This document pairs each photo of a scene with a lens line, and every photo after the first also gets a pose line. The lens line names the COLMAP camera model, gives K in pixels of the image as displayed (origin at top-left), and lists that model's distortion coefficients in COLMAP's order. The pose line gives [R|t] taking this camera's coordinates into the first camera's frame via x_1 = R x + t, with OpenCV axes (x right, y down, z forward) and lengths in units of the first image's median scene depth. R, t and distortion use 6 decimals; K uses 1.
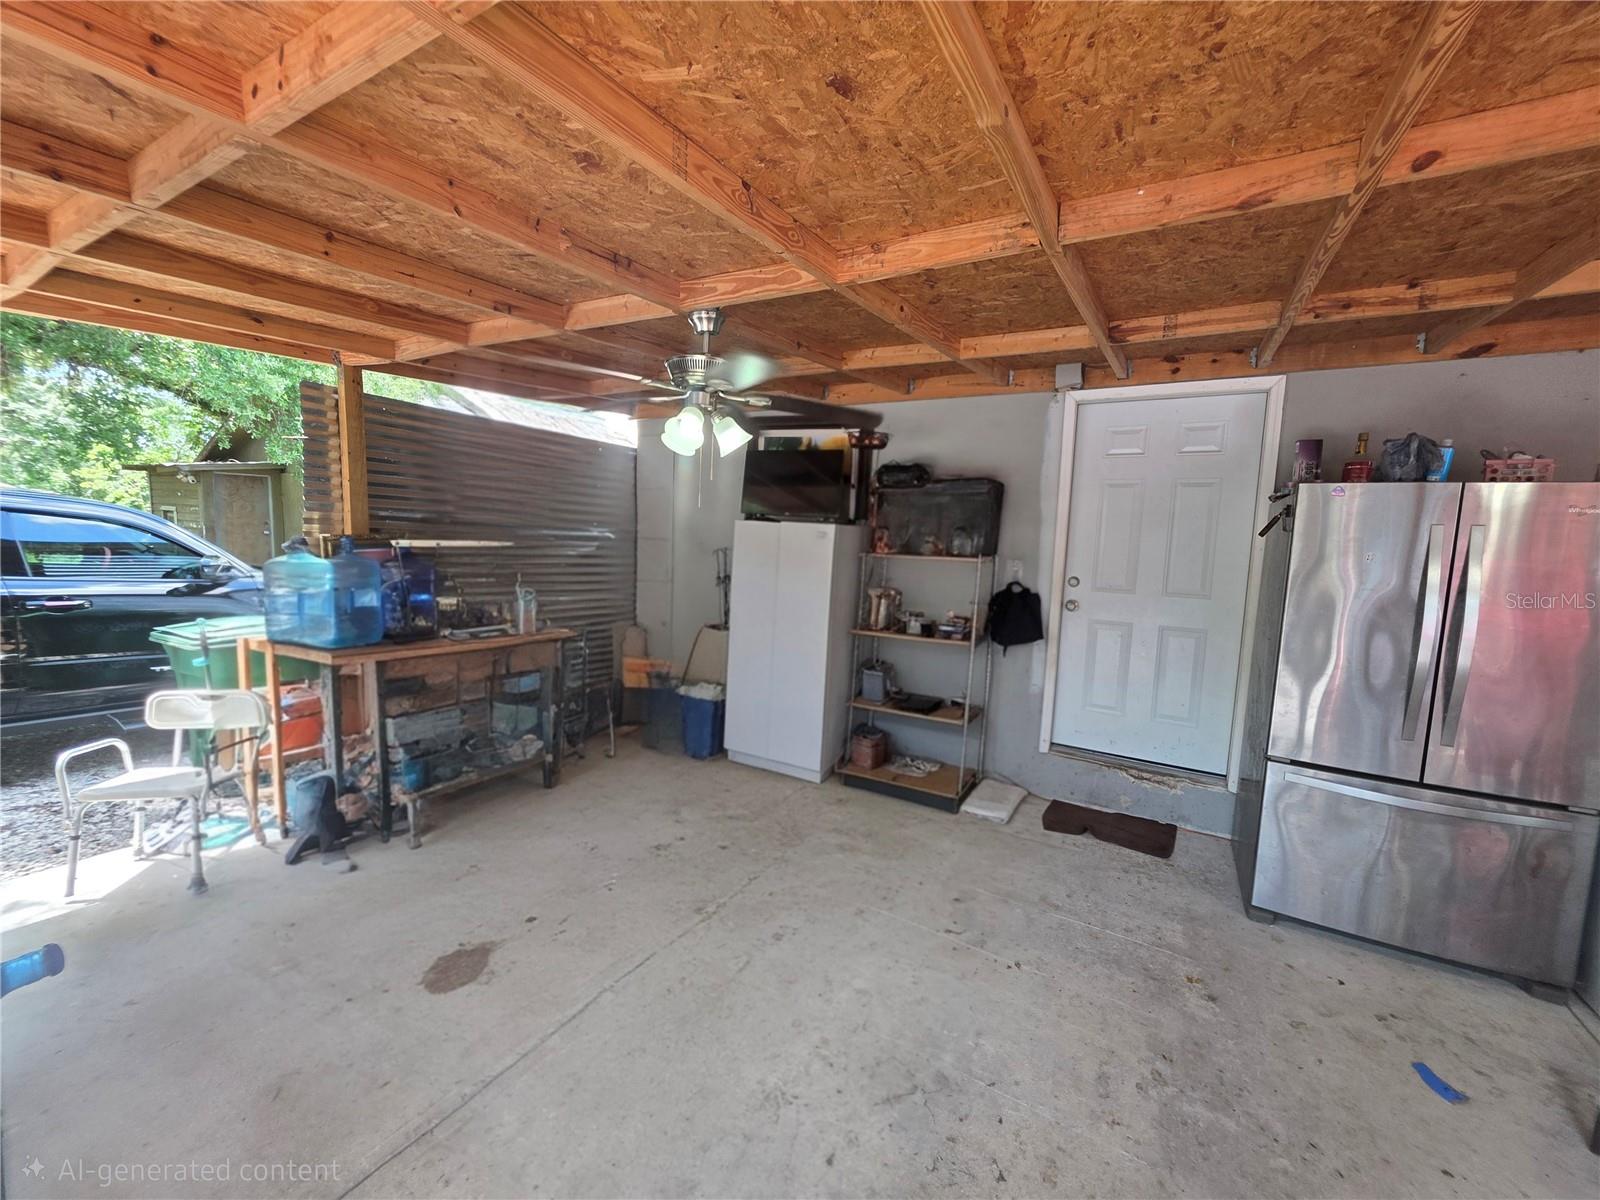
lens RADIAL K [[644.3, 0, 801.2], [0, 644.3, 599.3], [0, 0, 1]] dist [0.003114, 0.000505]
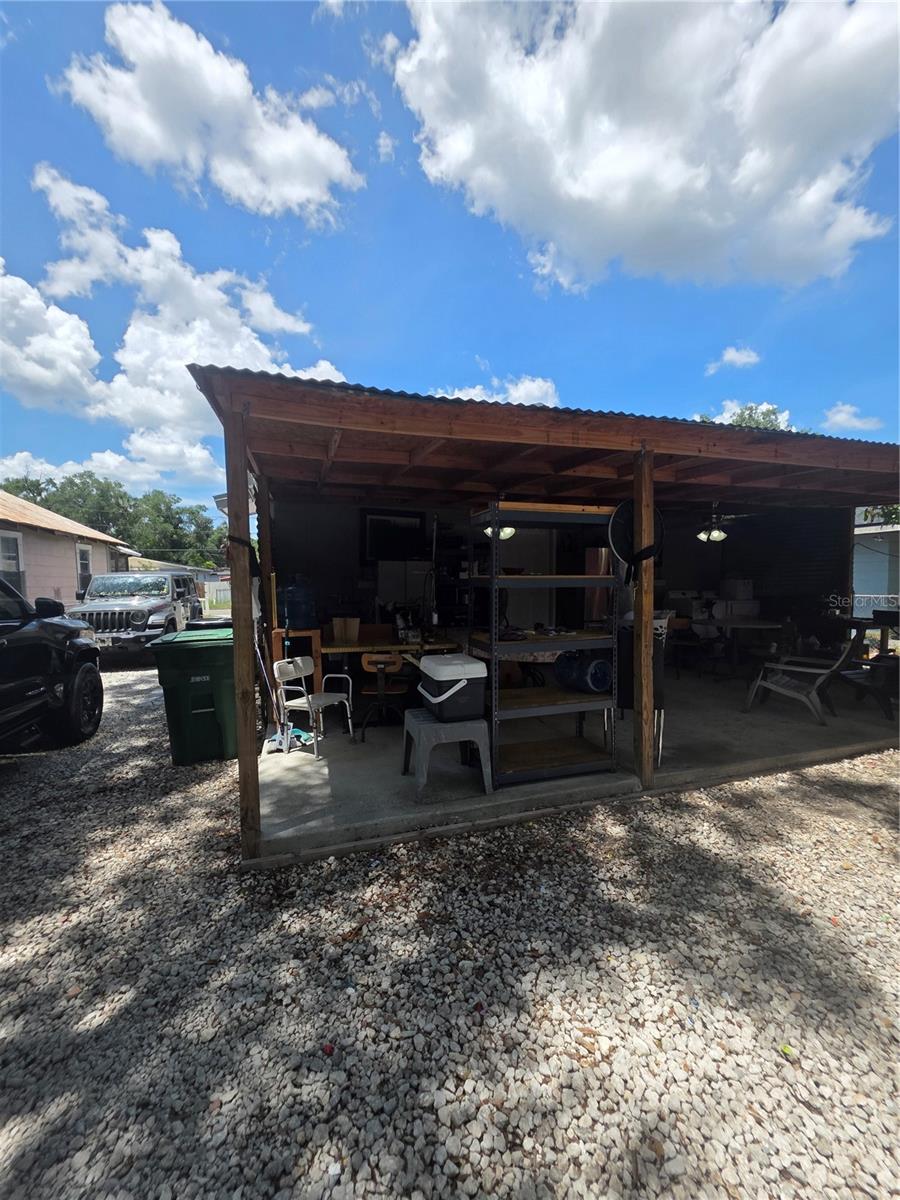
lens RADIAL K [[485.9, 0, 443.8], [0, 485.9, 611.2], [0, 0, 1]] dist [0.002415, -0.000084]
pose [[0.675376, -0.098067, 0.730925, -1.986573], [0.105767, 0.993753, 0.035601, 0.006596], [-0.729850, 0.053263, 0.681529, -0.333606]]
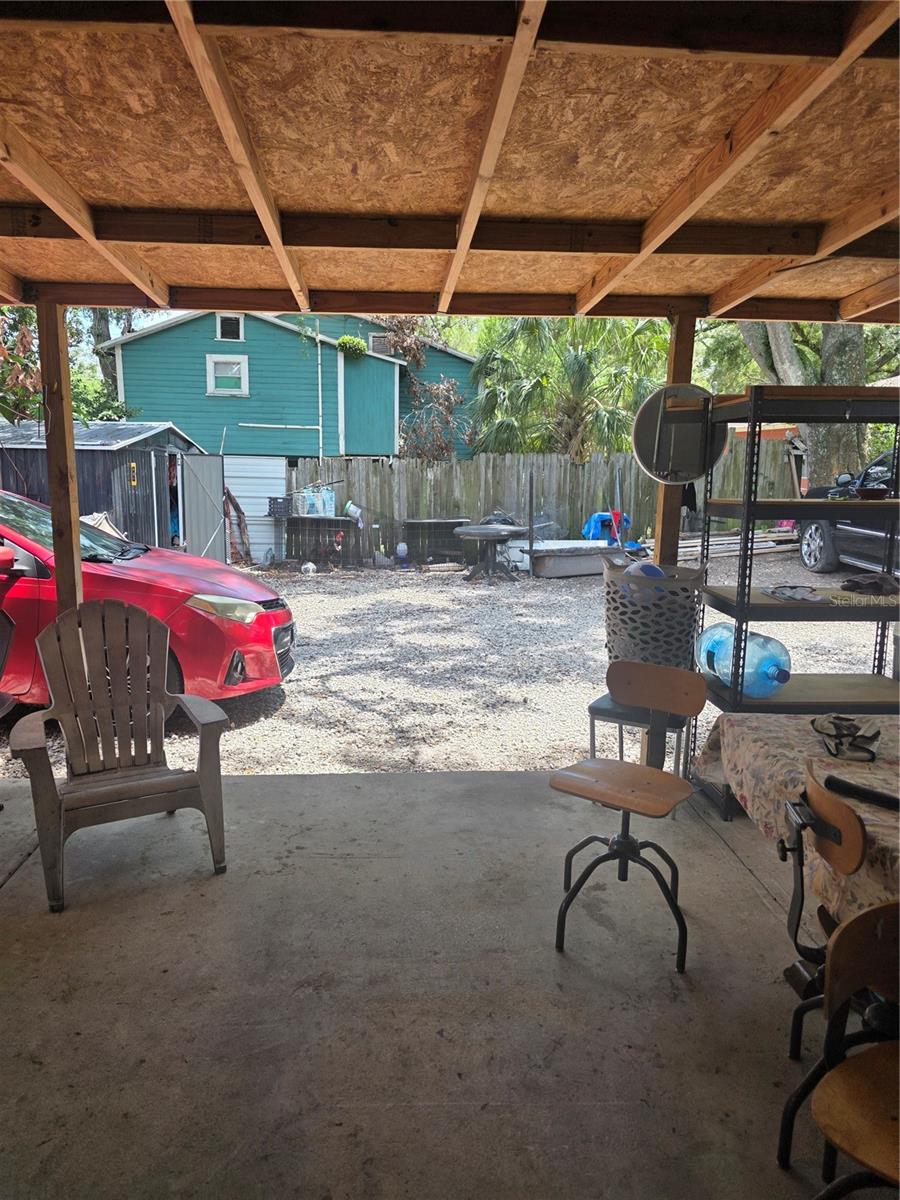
lens RADIAL K [[799.7, 0, 440.5], [0, 799.7, 617.6], [0, 0, 1]] dist [0.054936, -0.052065]
pose [[-0.826200, 0.049044, -0.561239, 0.684796], [-0.095397, 0.969639, 0.225165, -0.072490], [0.555242, 0.239572, -0.796437, 1.253118]]
